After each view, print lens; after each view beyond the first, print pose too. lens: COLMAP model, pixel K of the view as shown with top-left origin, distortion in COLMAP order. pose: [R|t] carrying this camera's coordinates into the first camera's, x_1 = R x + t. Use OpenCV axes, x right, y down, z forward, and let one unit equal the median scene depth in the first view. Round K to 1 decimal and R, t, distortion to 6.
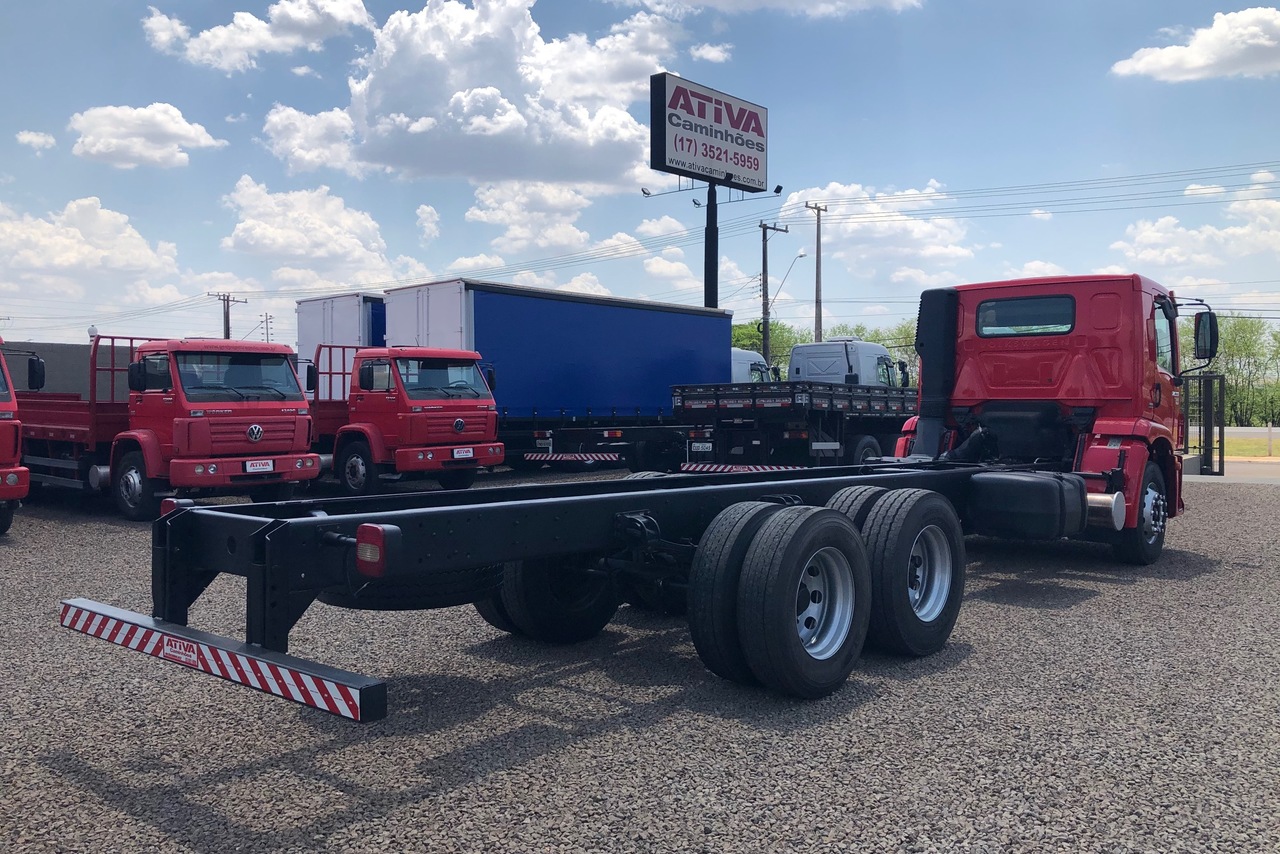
lens RADIAL K [[1077.7, 0, 640.0], [0, 1077.7, 427.0], [0, 0, 1]] dist [0.000043, -0.000377]
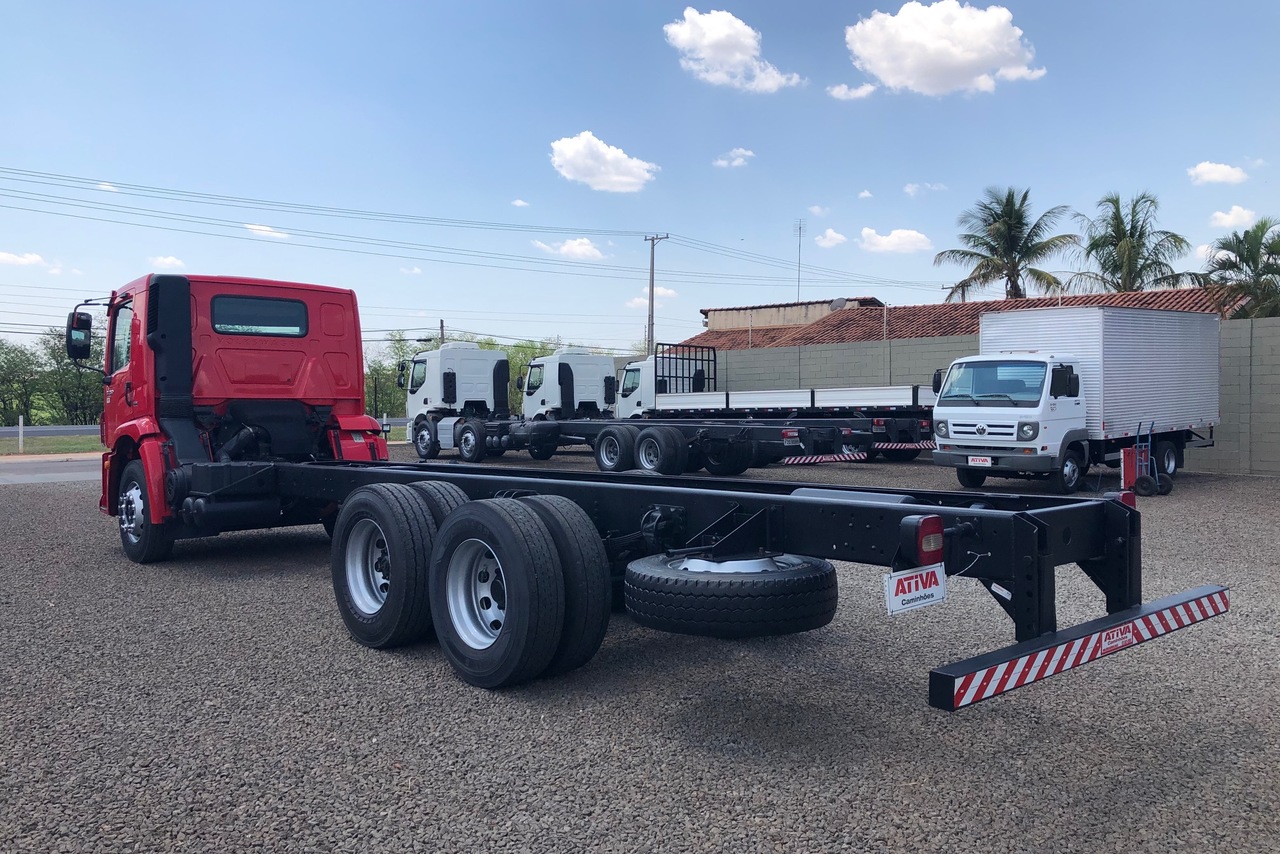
lens RADIAL K [[1107.4, 0, 640.0], [0, 1107.4, 427.0], [0, 0, 1]] dist [0.000237, 0.000483]
pose [[0.087627, -0.018544, 0.995981, -0.652862], [0.020157, 0.999655, 0.016839, -0.009668], [-0.995949, 0.018600, 0.087971, 0.582673]]
